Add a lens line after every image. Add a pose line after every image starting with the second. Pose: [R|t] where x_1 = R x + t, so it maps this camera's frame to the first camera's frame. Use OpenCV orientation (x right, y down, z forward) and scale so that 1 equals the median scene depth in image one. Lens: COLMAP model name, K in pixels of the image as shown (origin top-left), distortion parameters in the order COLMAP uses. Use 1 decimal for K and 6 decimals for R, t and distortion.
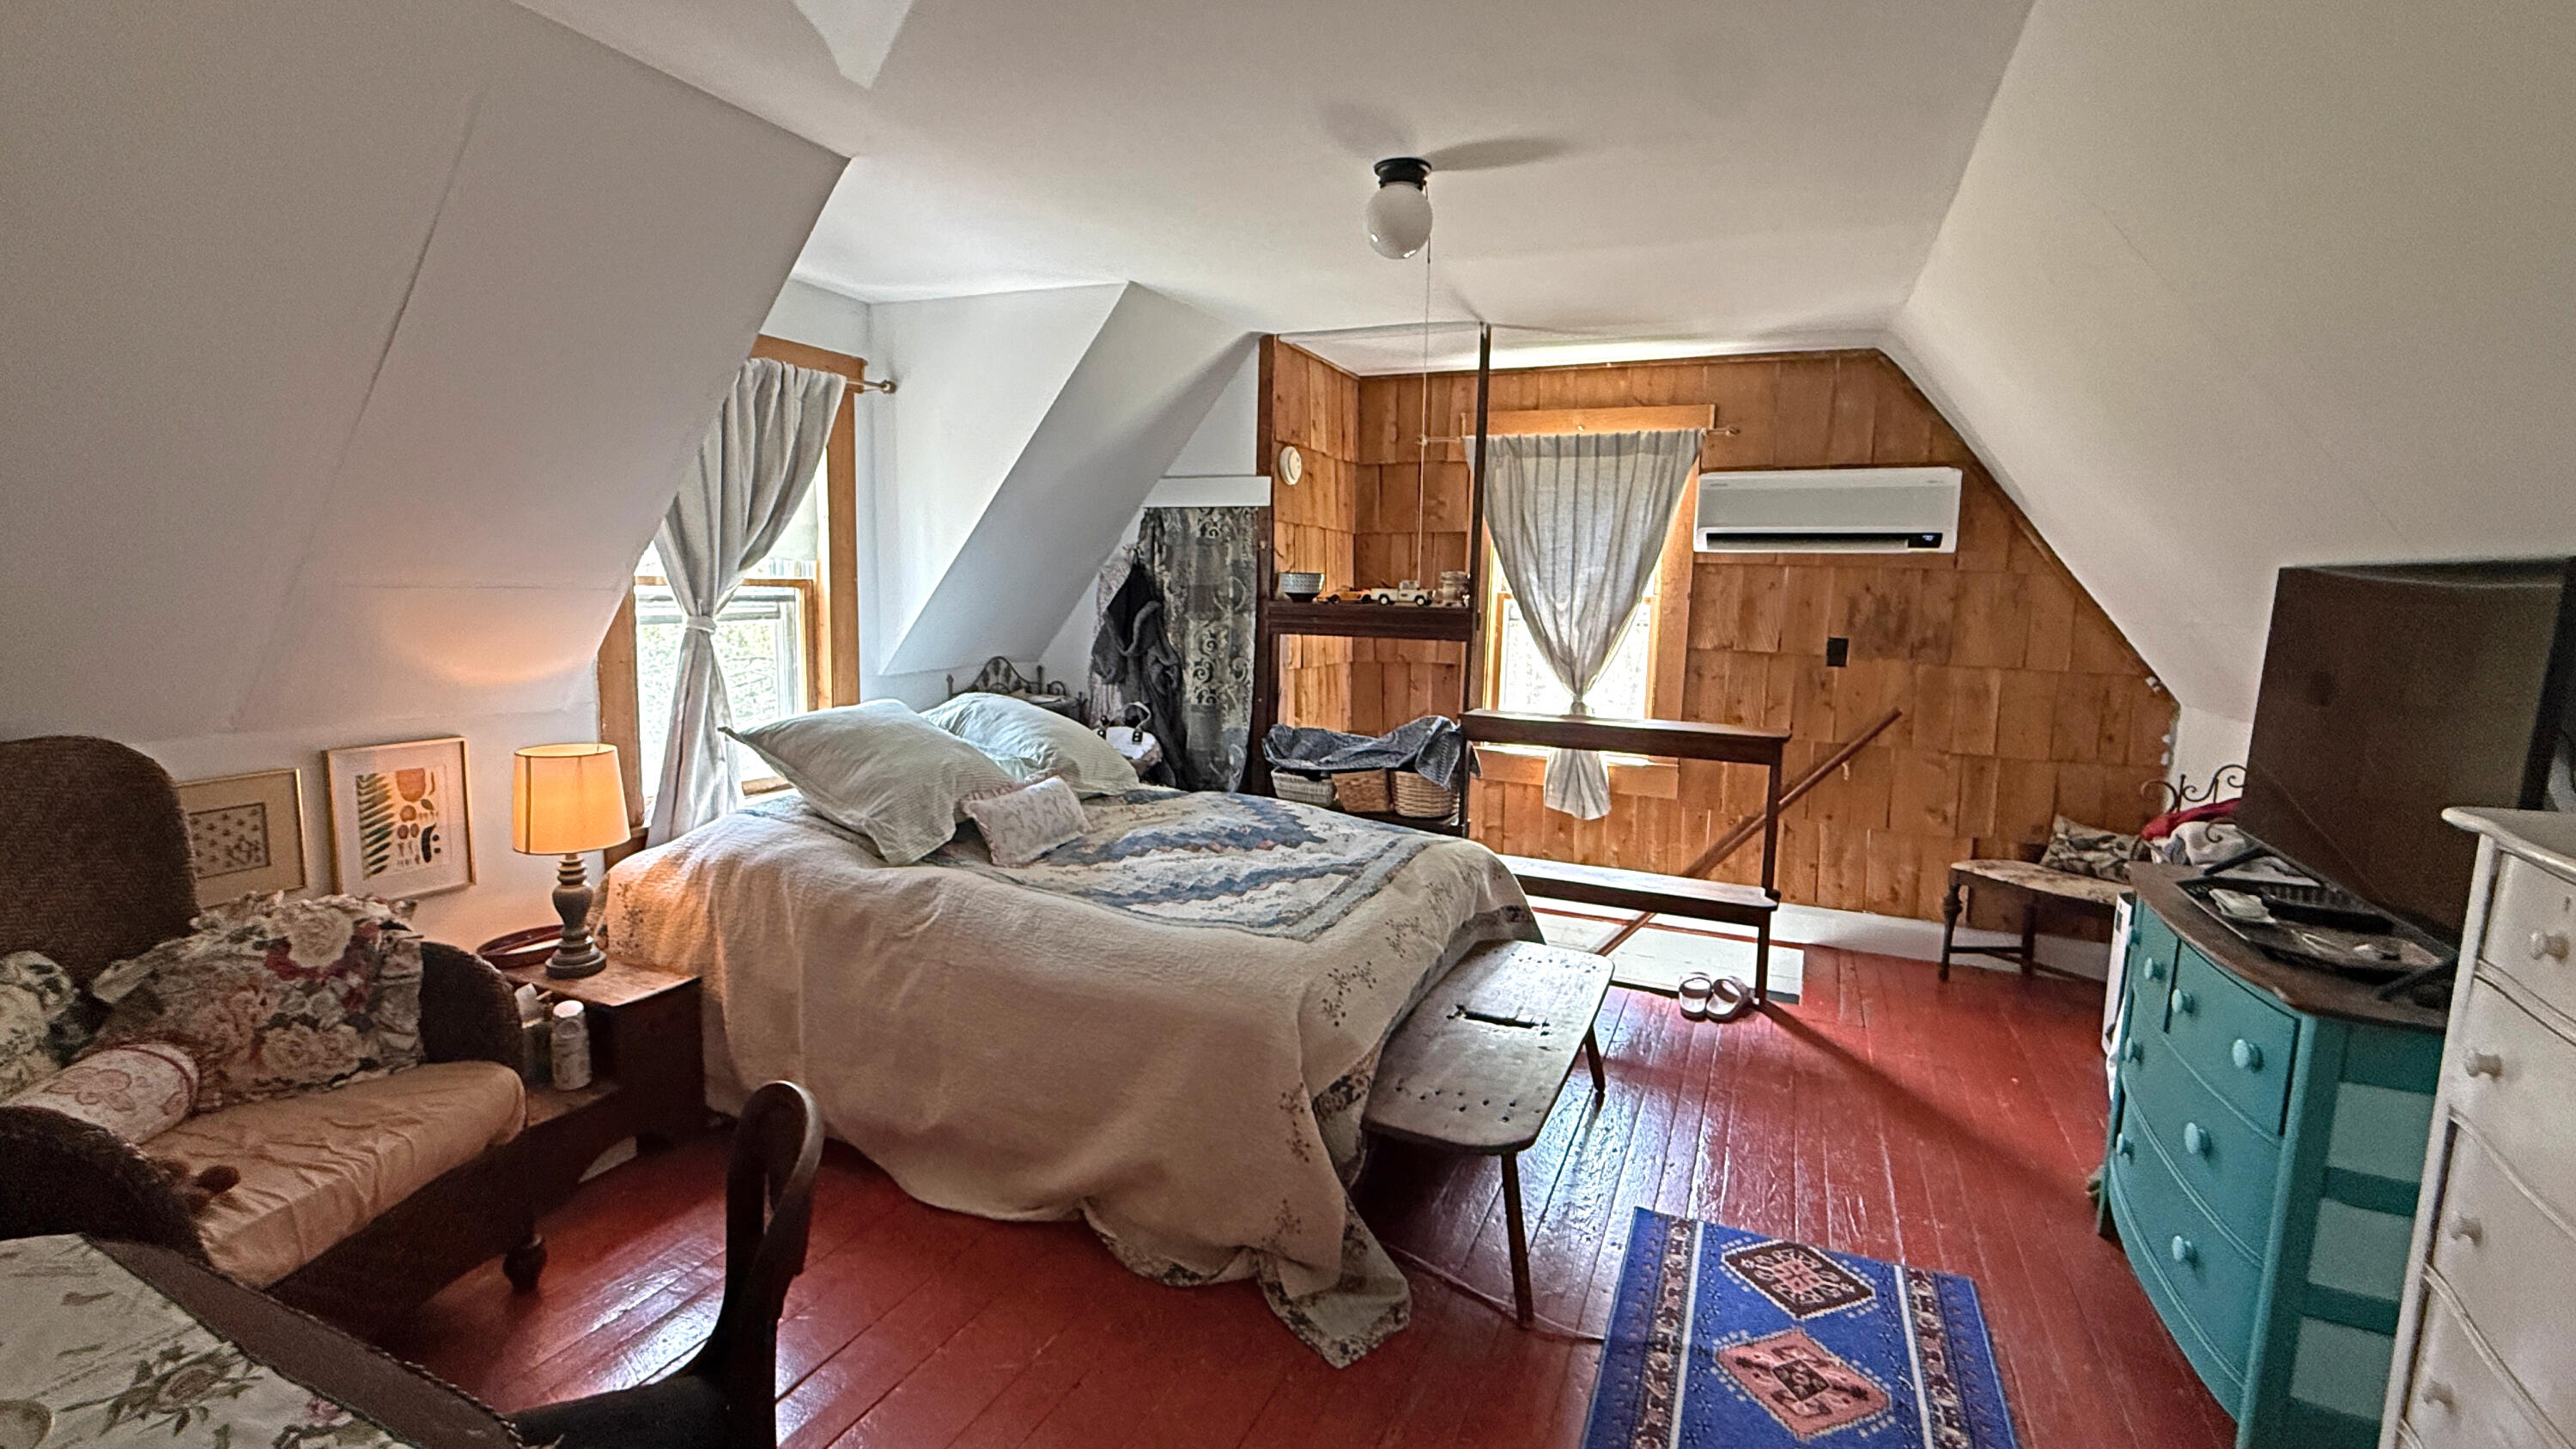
lens RADIAL K [[1123.0, 0, 1279.5], [0, 1123.0, 726.3], [0, 0, 1]] dist [-0.002222, -0.001061]
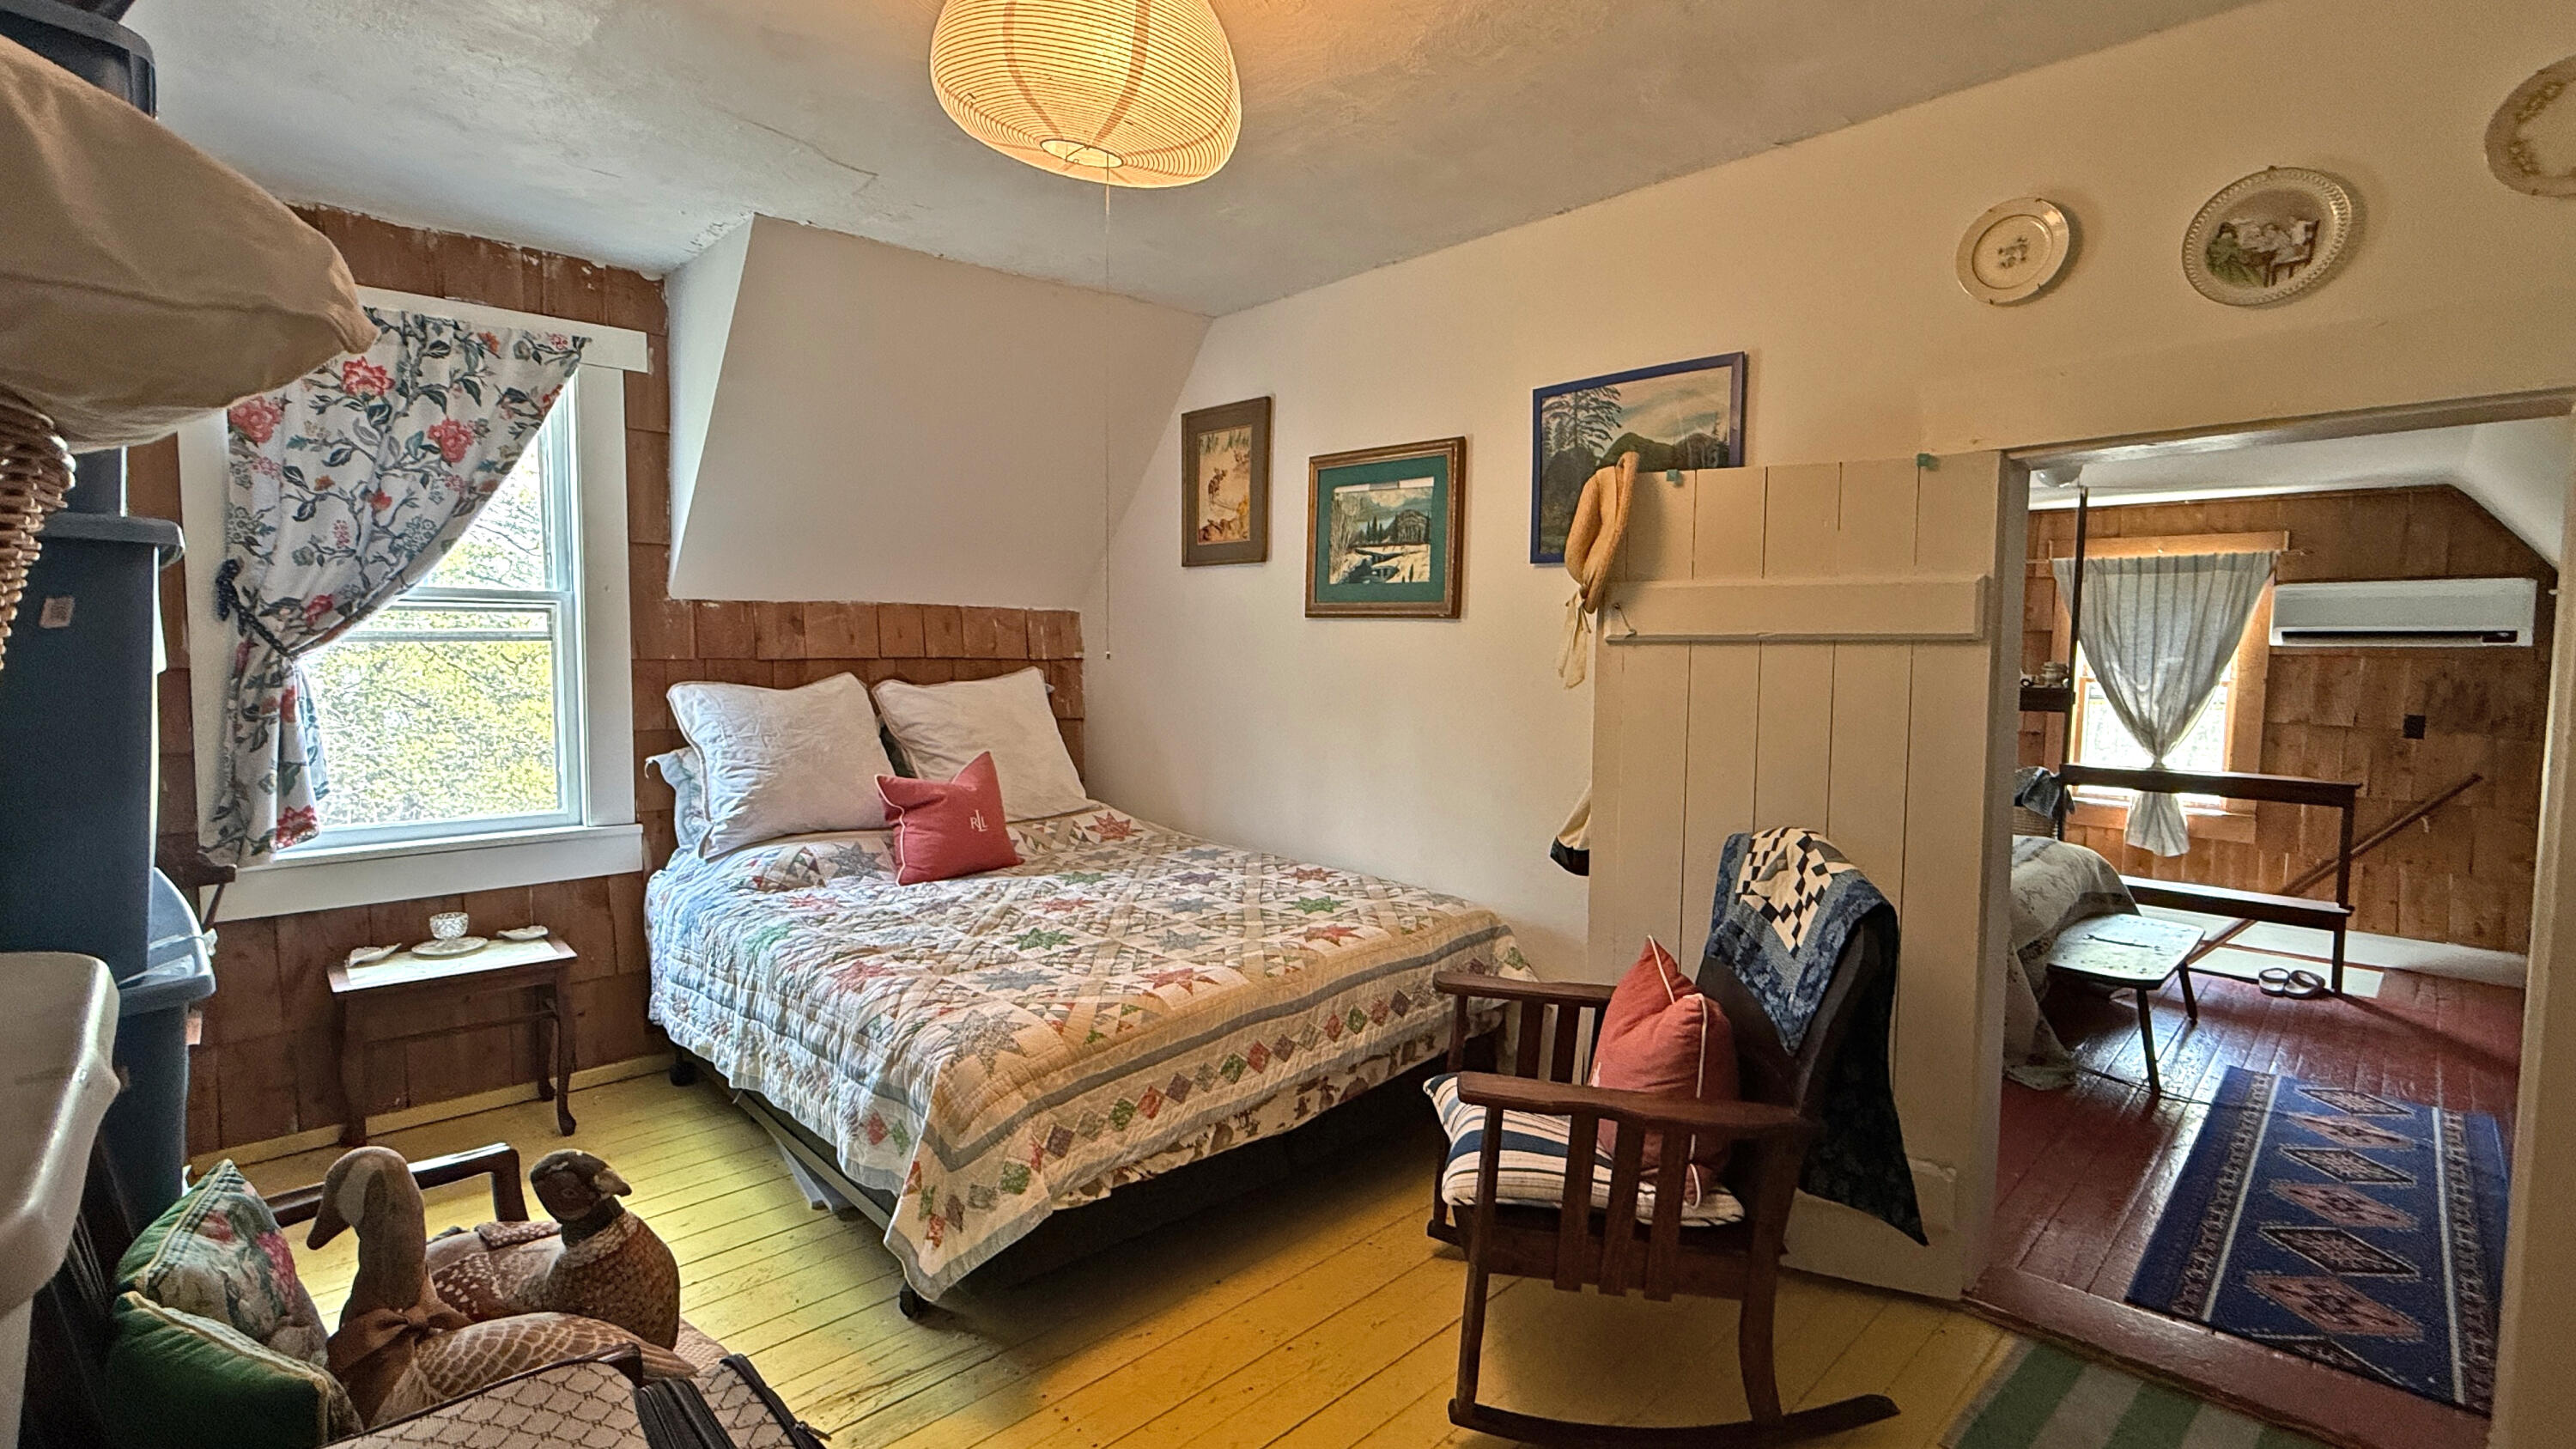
lens RADIAL K [[1123.0, 0, 1292.2], [0, 1123.0, 723.2], [0, 0, 1]] dist [-0.002222, -0.001061]
pose [[0.934193, 0.020835, -0.356160, -0.214052], [-0.046633, 0.996860, -0.064002, 0.065497], [0.353708, 0.076399, 0.932231, -0.575393]]
